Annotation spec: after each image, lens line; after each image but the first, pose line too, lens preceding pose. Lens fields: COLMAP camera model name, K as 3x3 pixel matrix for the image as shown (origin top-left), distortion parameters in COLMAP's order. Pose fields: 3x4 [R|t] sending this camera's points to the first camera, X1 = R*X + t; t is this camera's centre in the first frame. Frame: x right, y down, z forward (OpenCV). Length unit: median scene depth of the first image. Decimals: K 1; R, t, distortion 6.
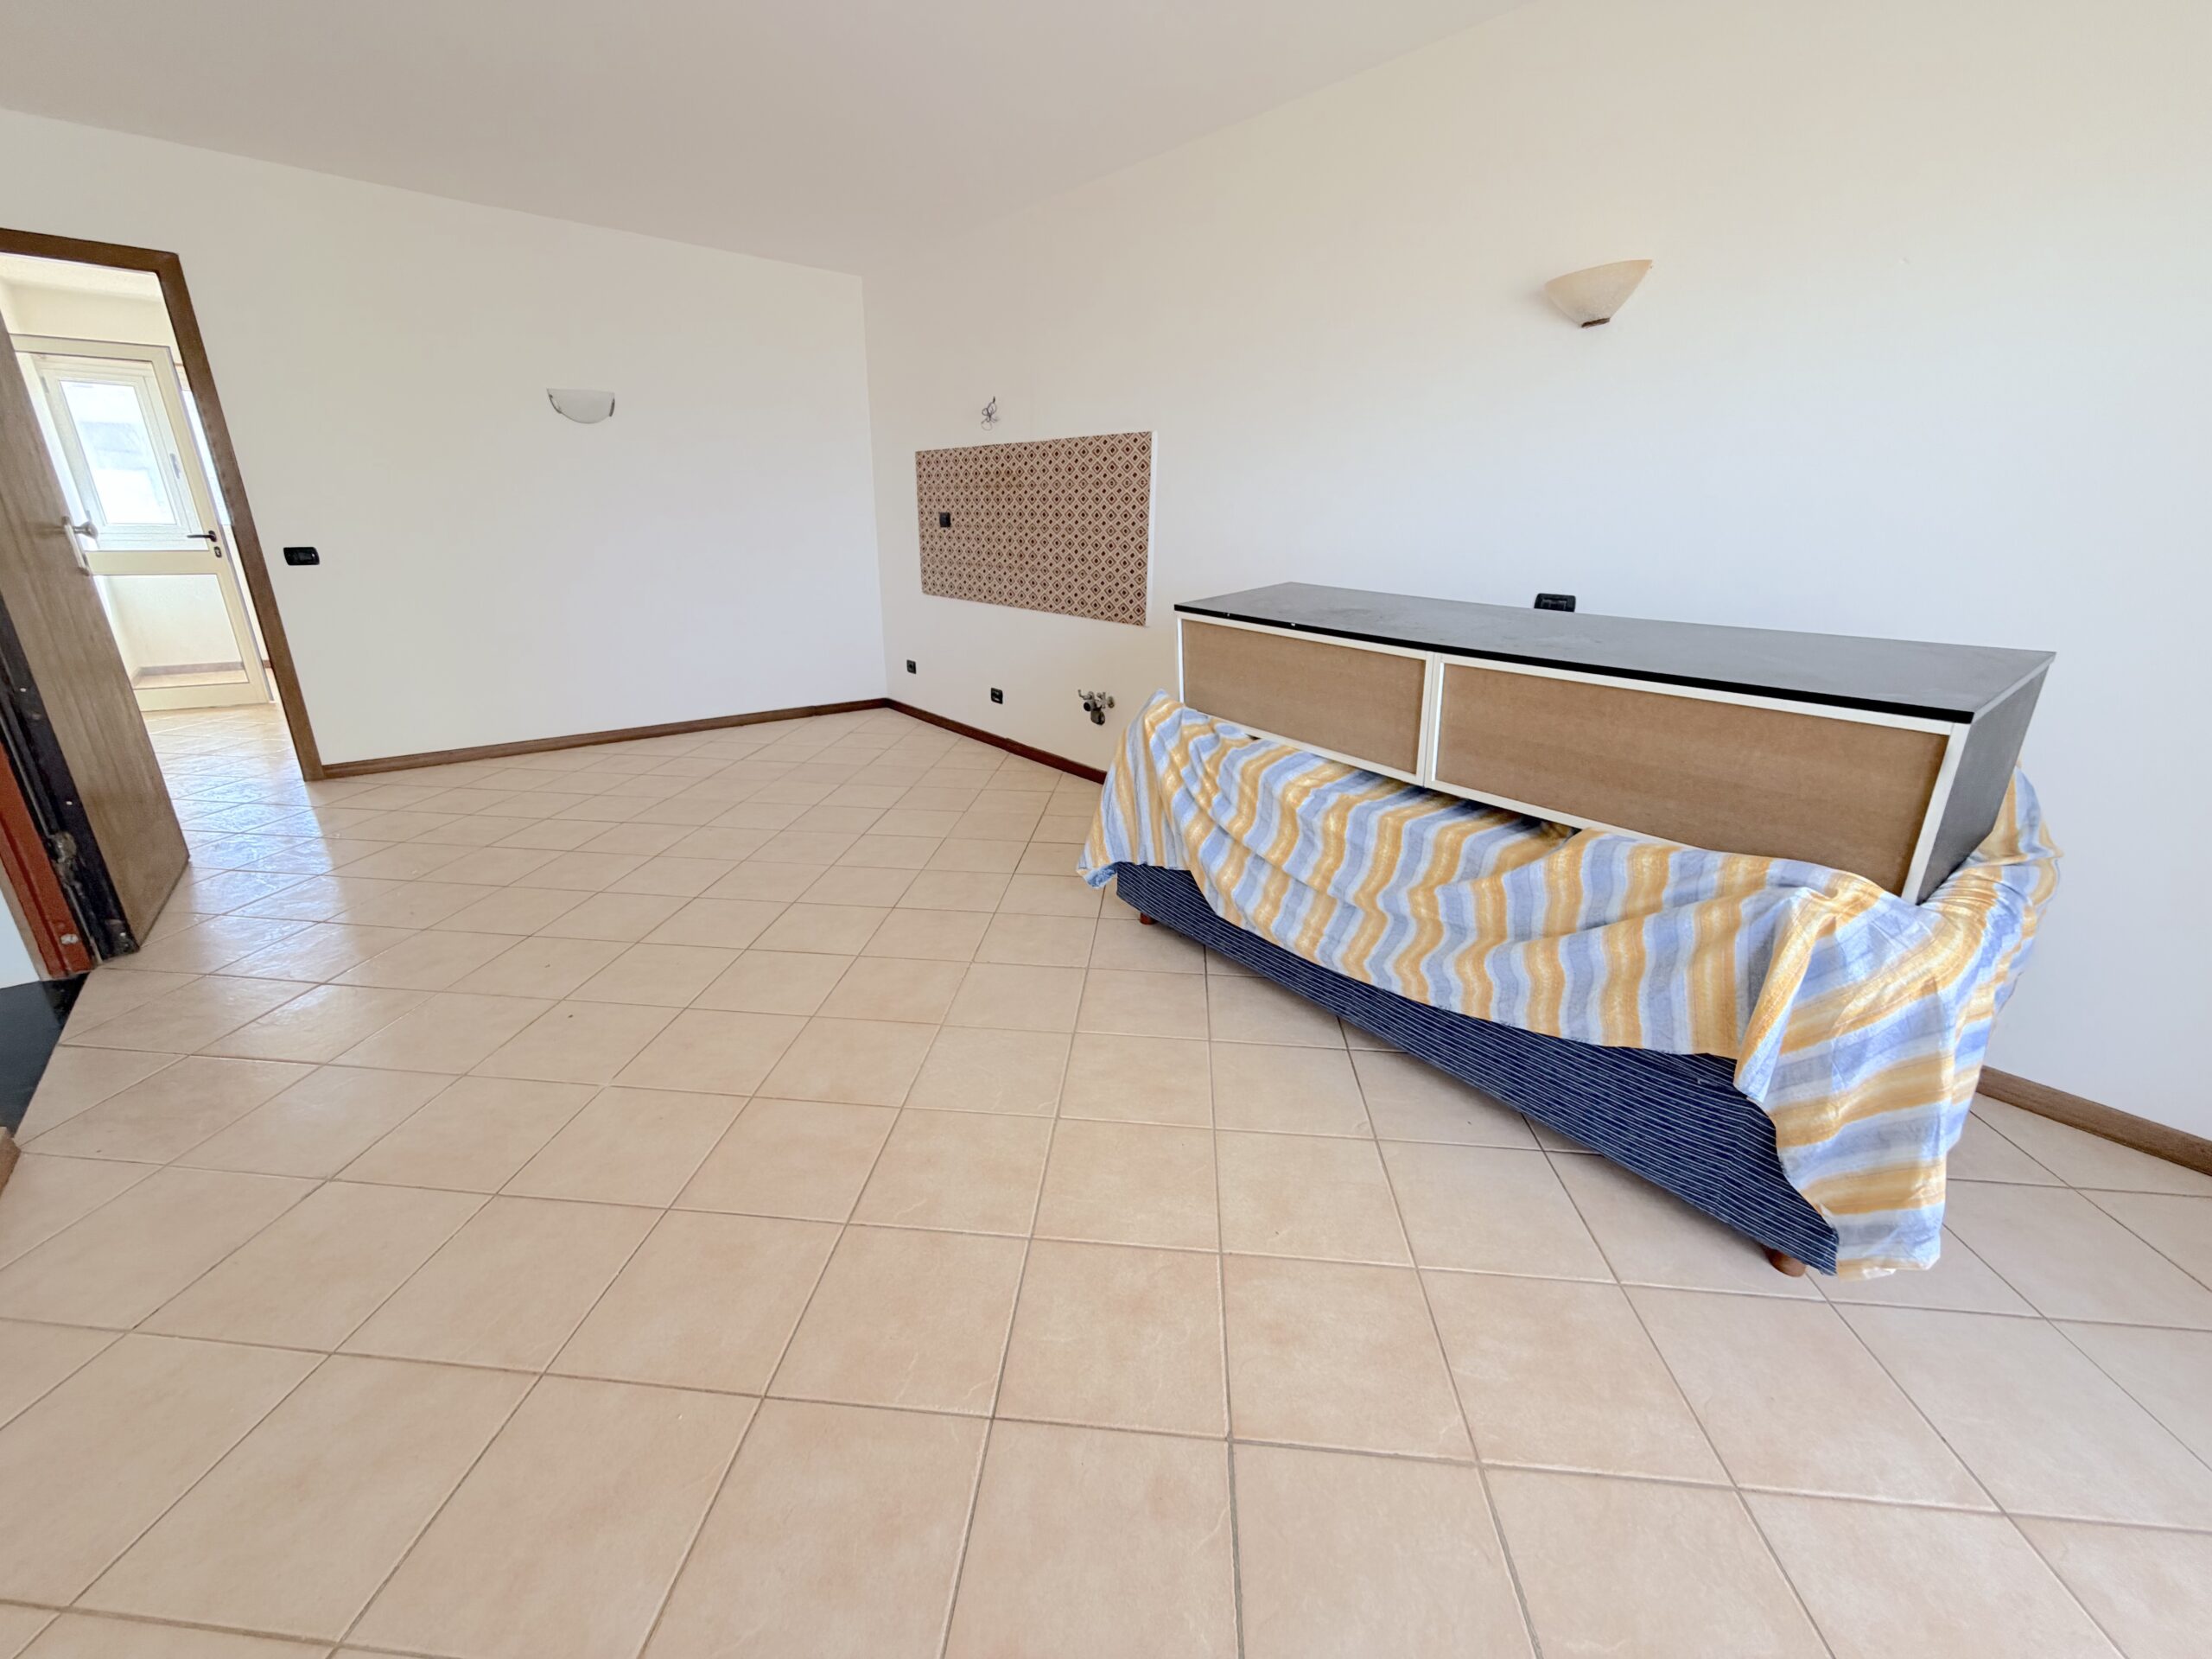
lens RADIAL K [[882.8, 0, 1103.2], [0, 882.8, 825.1], [0, 0, 1]] dist [-0.000393, -0.000302]
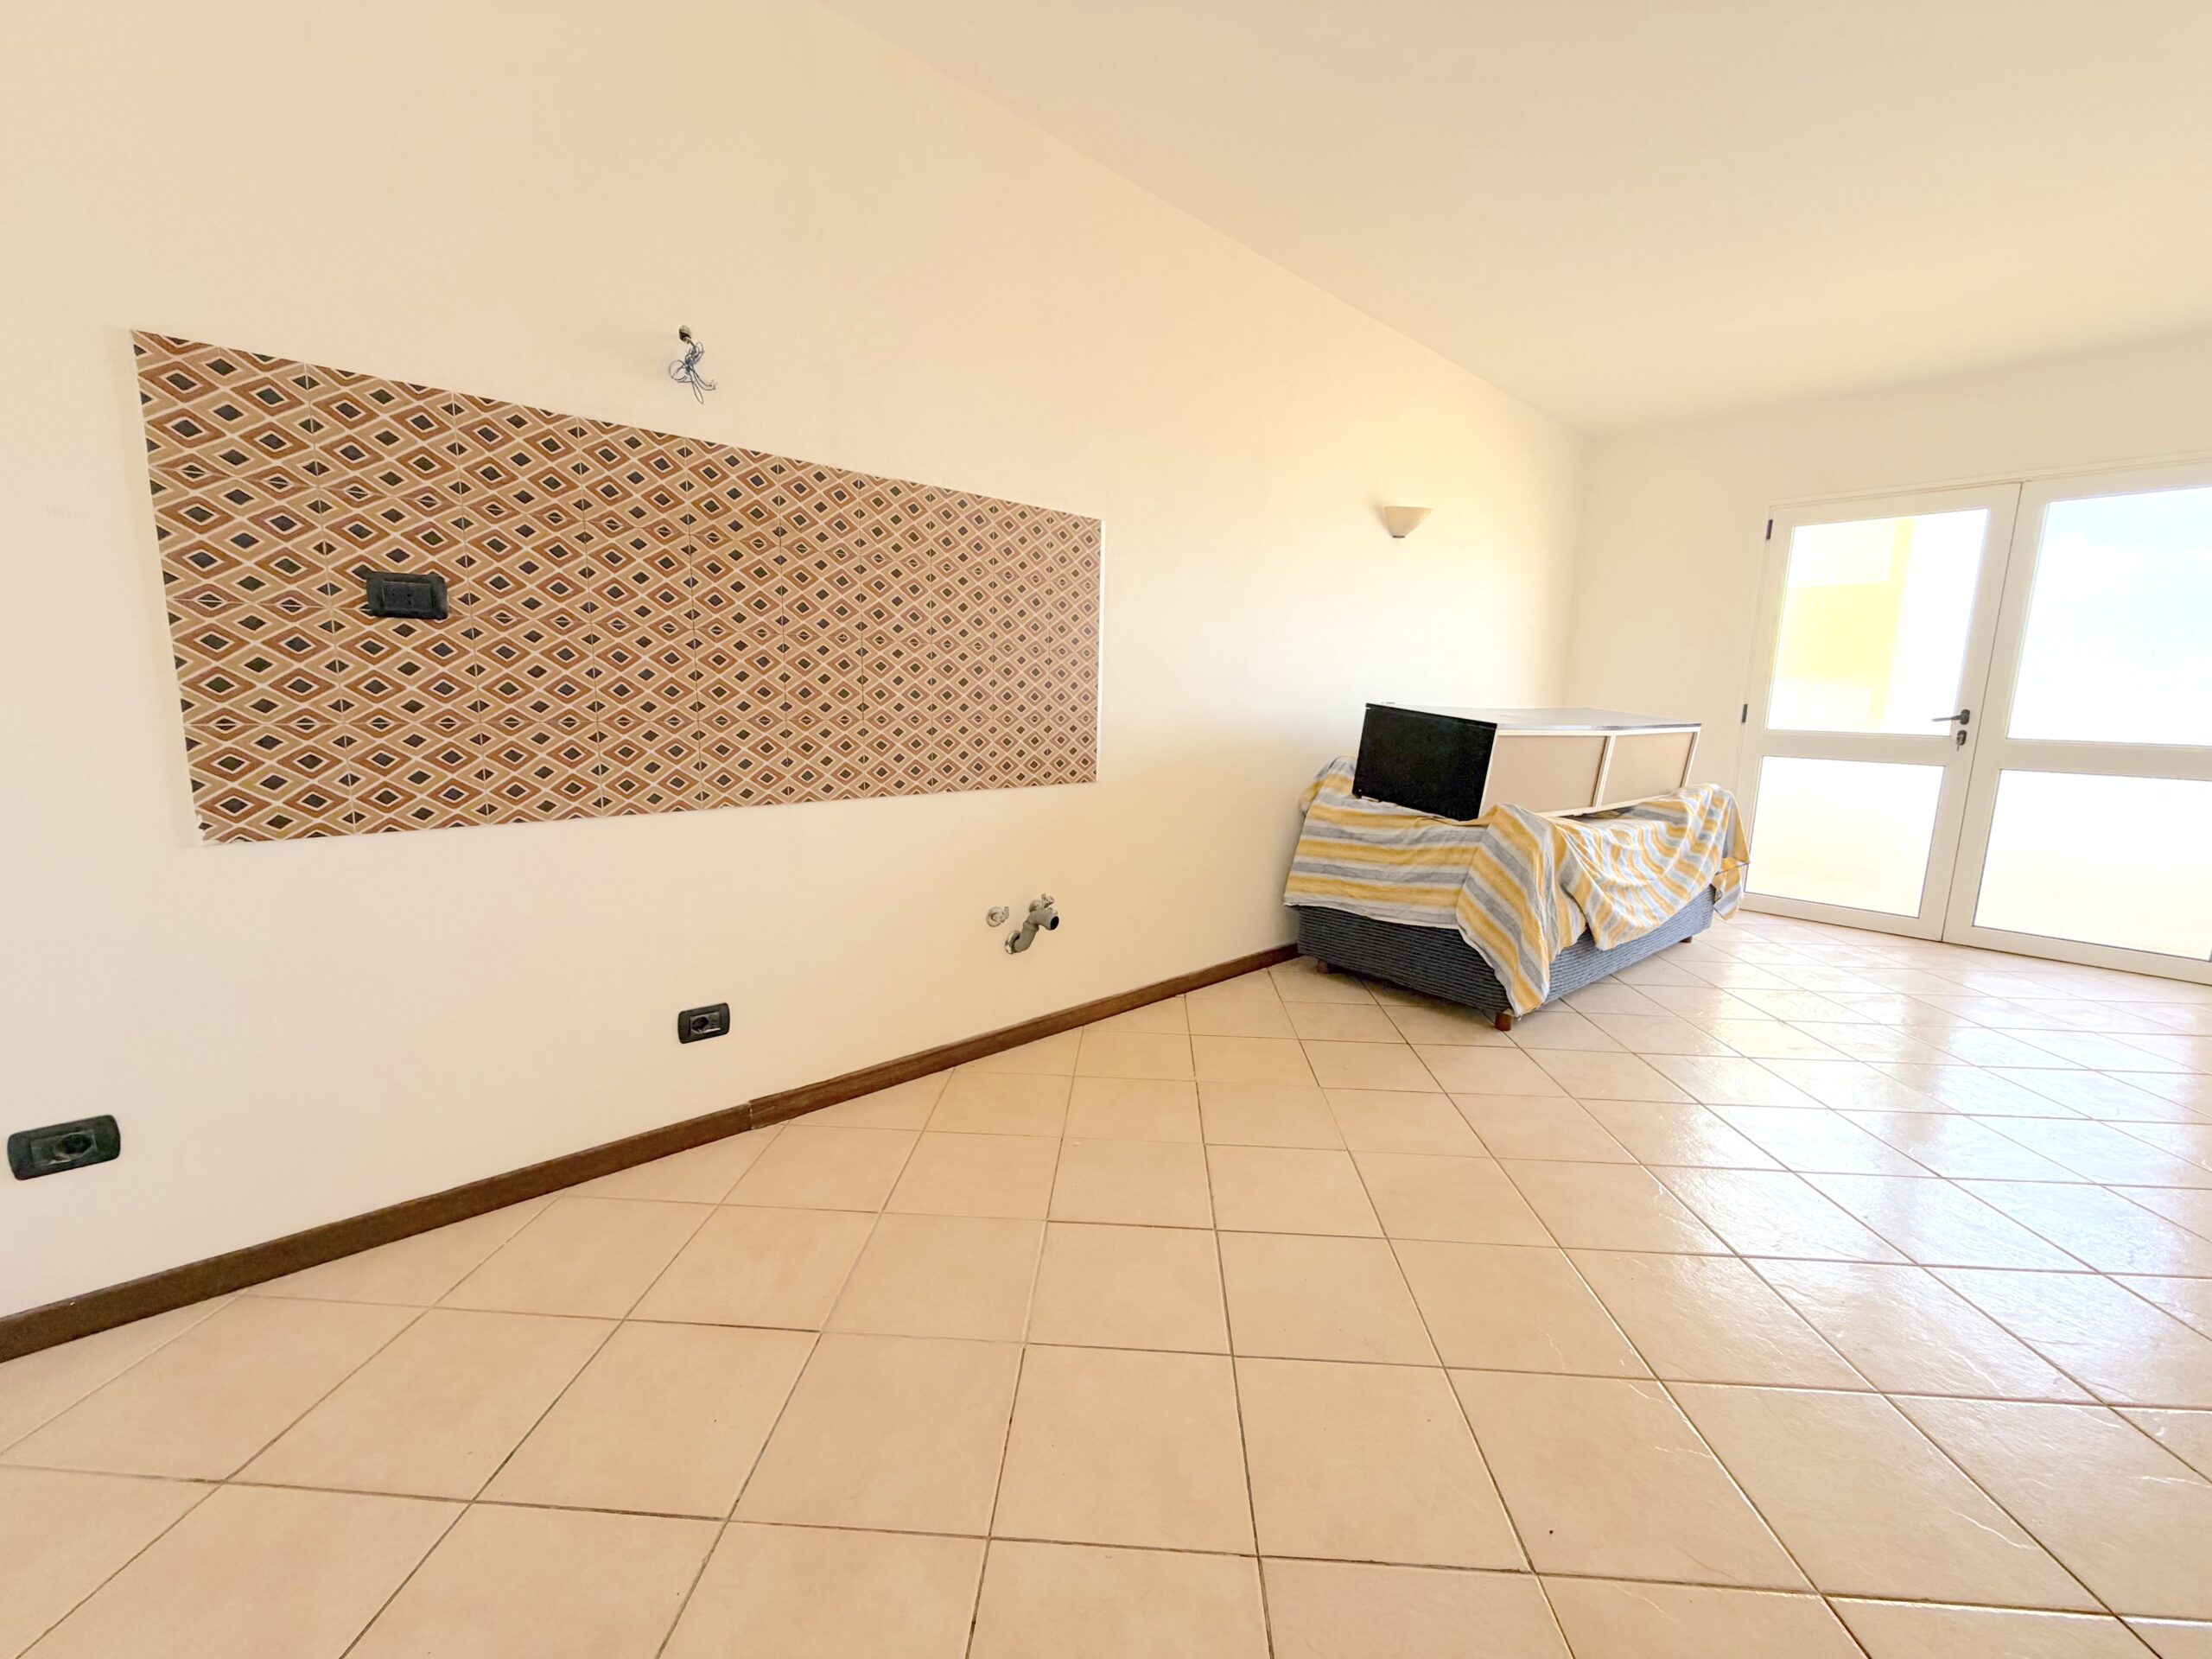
lens RADIAL K [[882.8, 0, 1103.2], [0, 882.8, 825.1], [0, 0, 1]] dist [-0.000393, -0.000302]
pose [[-0.033287, -0.166707, 0.985444, -0.653961], [0.308415, 0.936158, 0.168787, -0.308953], [-0.950669, 0.309544, 0.020253, 0.985464]]
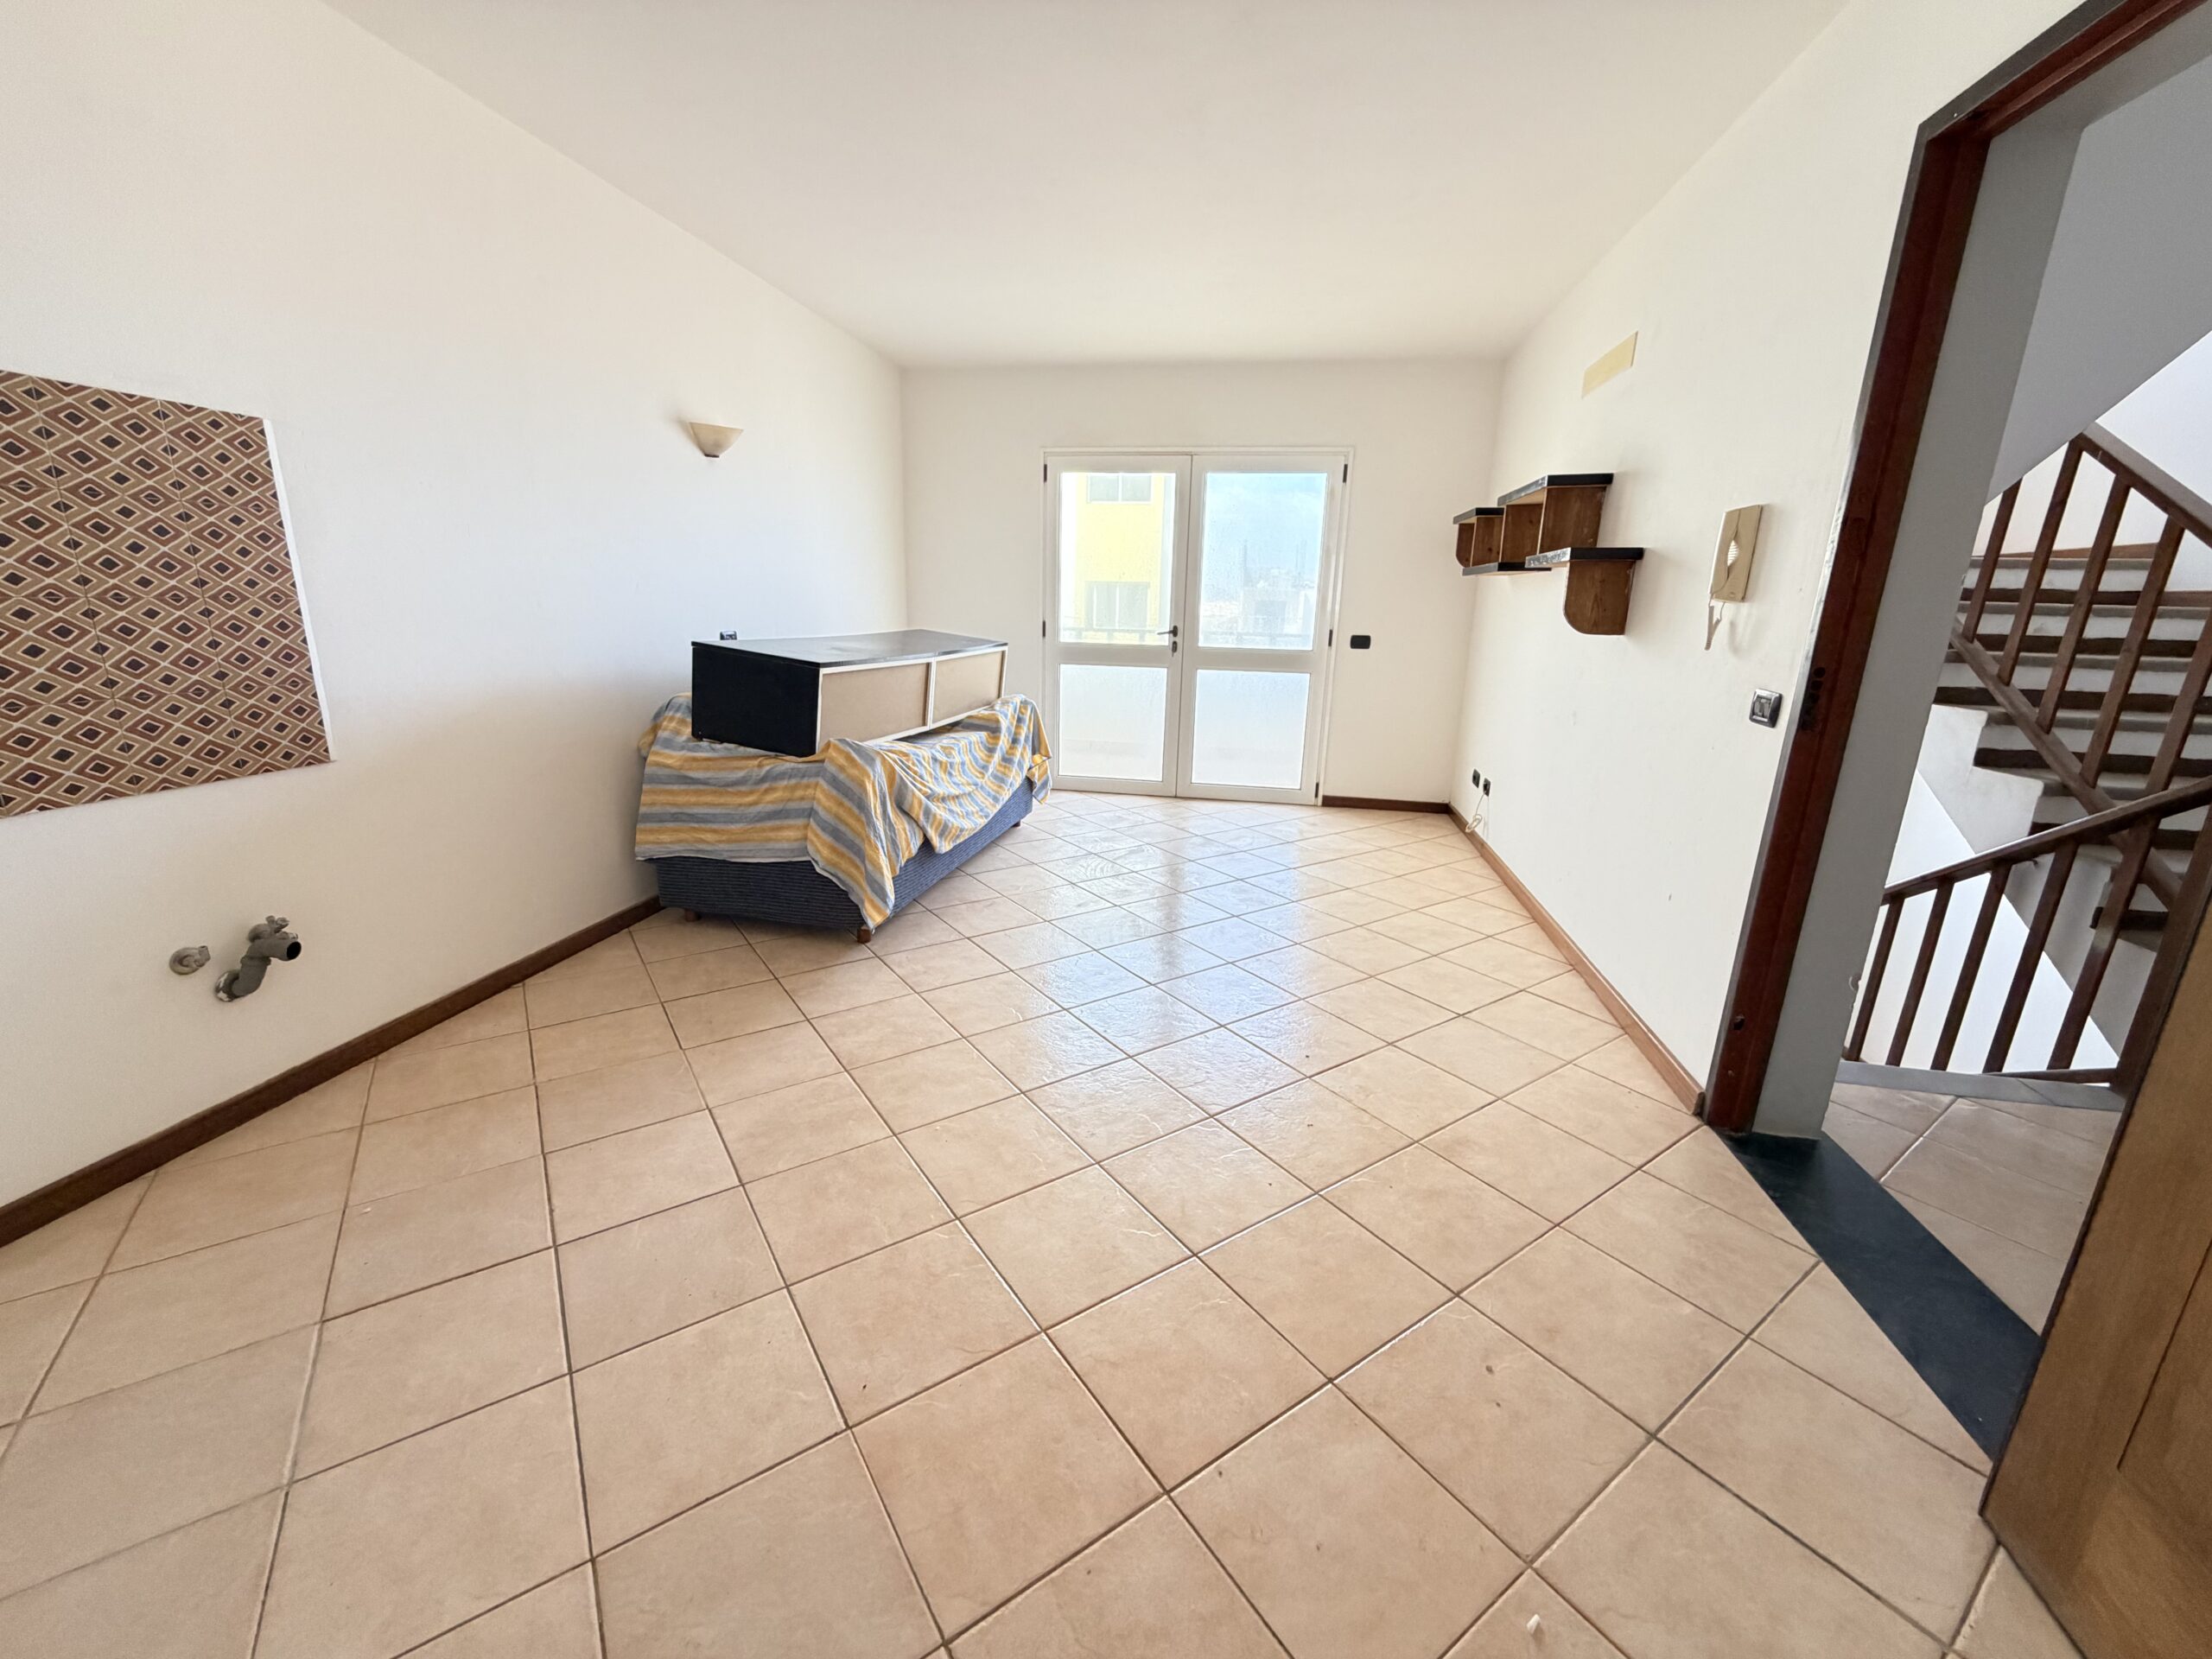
lens RADIAL K [[882.8, 0, 1103.2], [0, 882.8, 825.1], [0, 0, 1]] dist [-0.000393, -0.000302]
pose [[-0.629572, -0.222554, 0.744385, -0.686541], [0.225630, 0.864433, 0.449274, -0.330270], [-0.743458, 0.450806, -0.494008, 0.924716]]
